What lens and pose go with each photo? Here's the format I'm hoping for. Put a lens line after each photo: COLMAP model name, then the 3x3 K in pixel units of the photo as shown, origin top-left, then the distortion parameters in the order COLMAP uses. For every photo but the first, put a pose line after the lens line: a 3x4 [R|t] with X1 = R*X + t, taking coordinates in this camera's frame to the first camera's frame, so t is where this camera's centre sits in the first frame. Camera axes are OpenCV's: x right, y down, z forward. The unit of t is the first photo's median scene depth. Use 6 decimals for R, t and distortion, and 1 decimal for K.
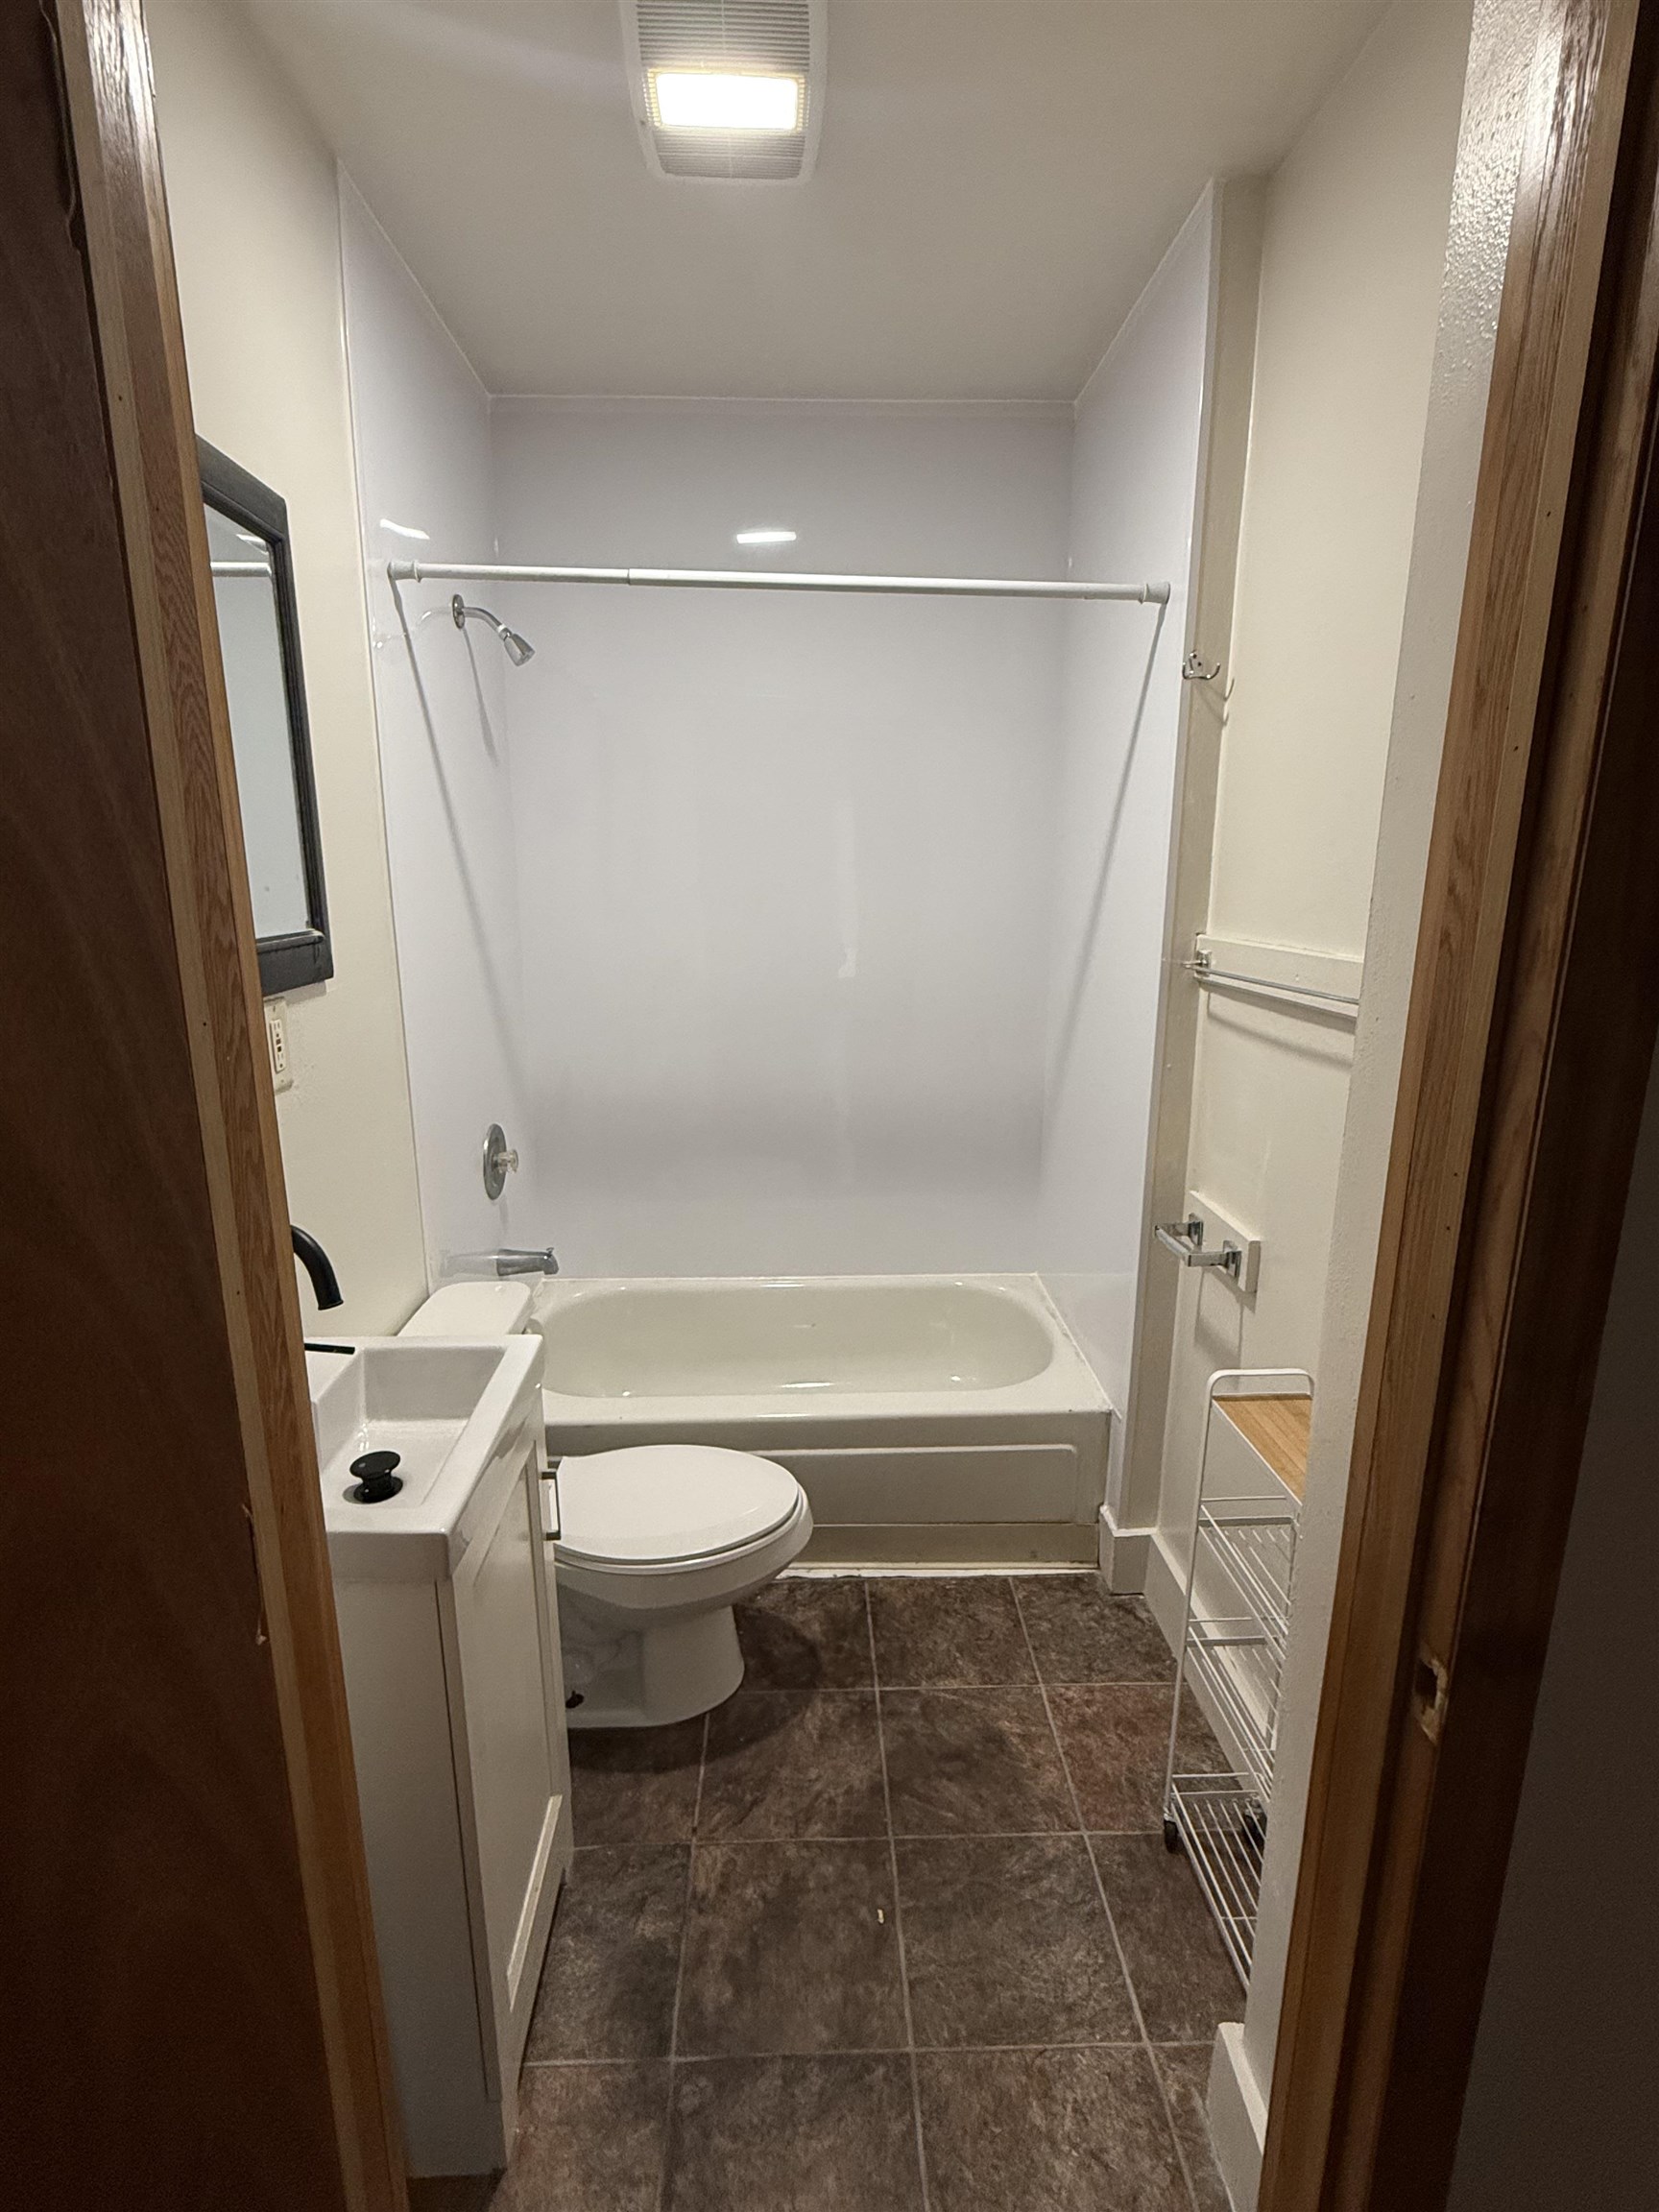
lens RADIAL K [[1058.7, 0, 826.9], [0, 1058.7, 1109.1], [0, 0, 1]] dist [-0.000502, 0.000177]
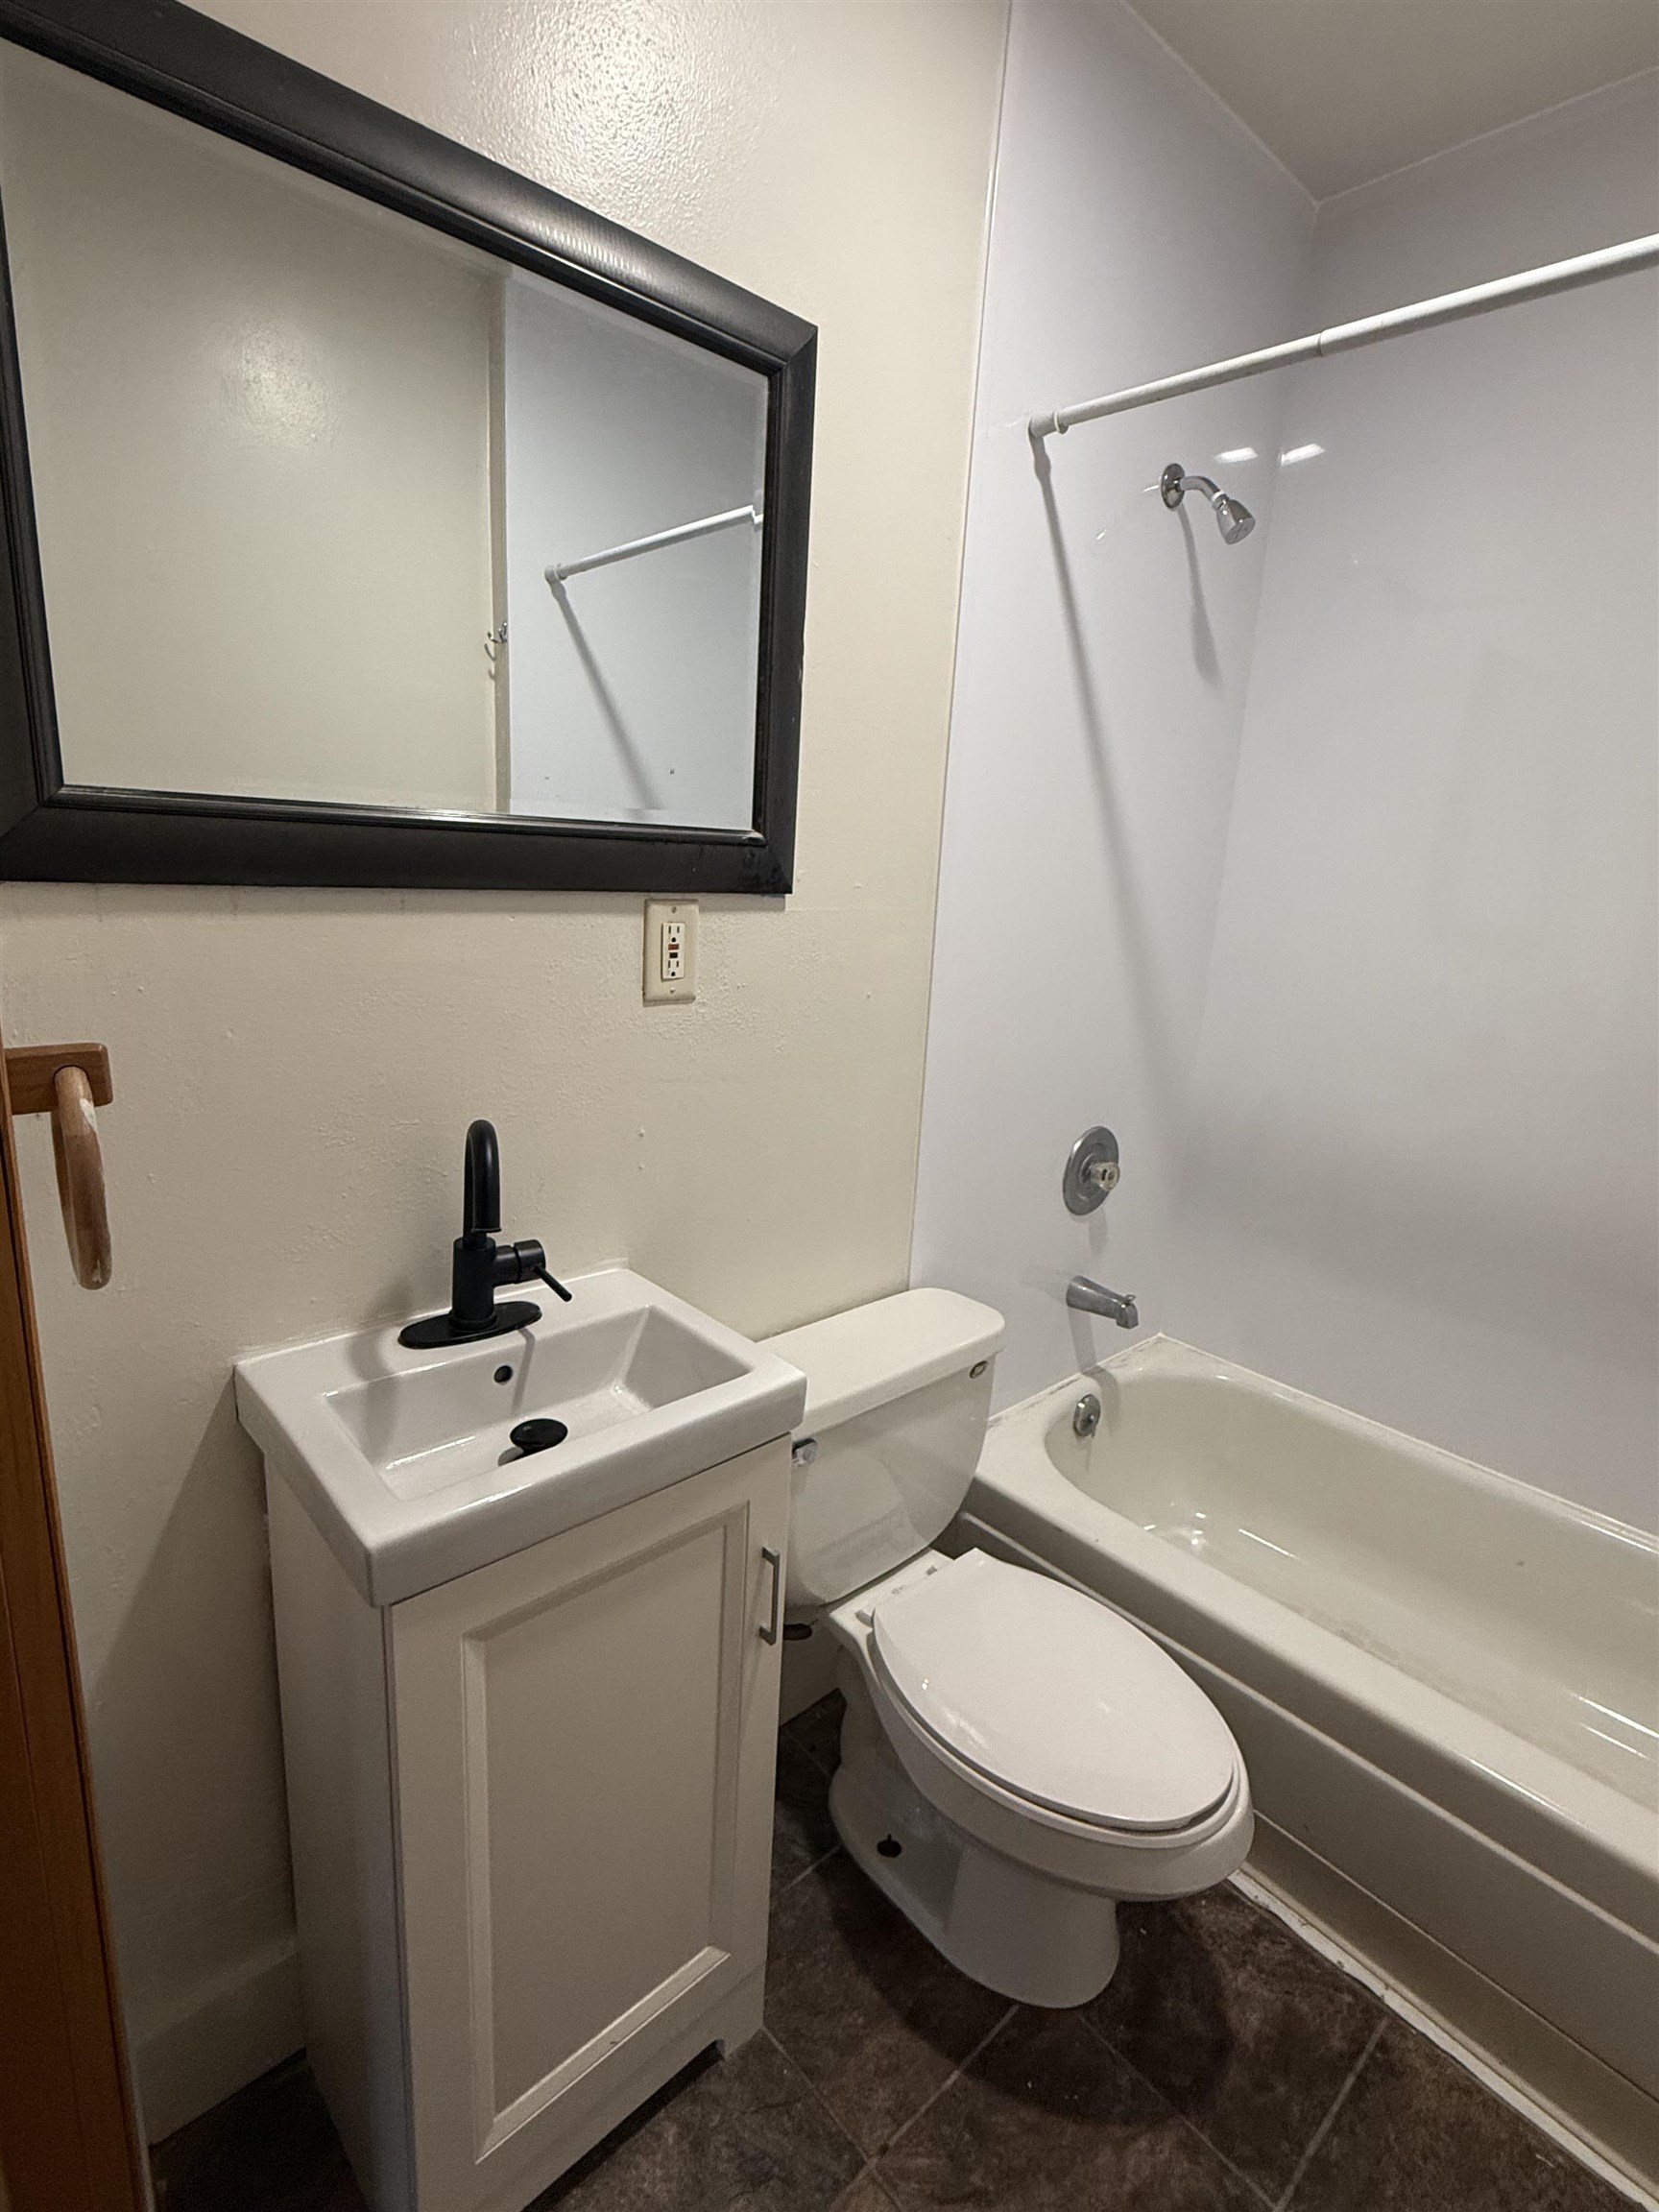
lens RADIAL K [[1058.7, 0, 832.6], [0, 1058.7, 1101.4], [0, 0, 1]] dist [-0.000502, 0.000177]
pose [[0.646111, 0.209054, -0.734056, 0.178825], [-0.226241, 0.970992, 0.077395, -0.025150], [0.728942, 0.116068, 0.674665, 0.350892]]
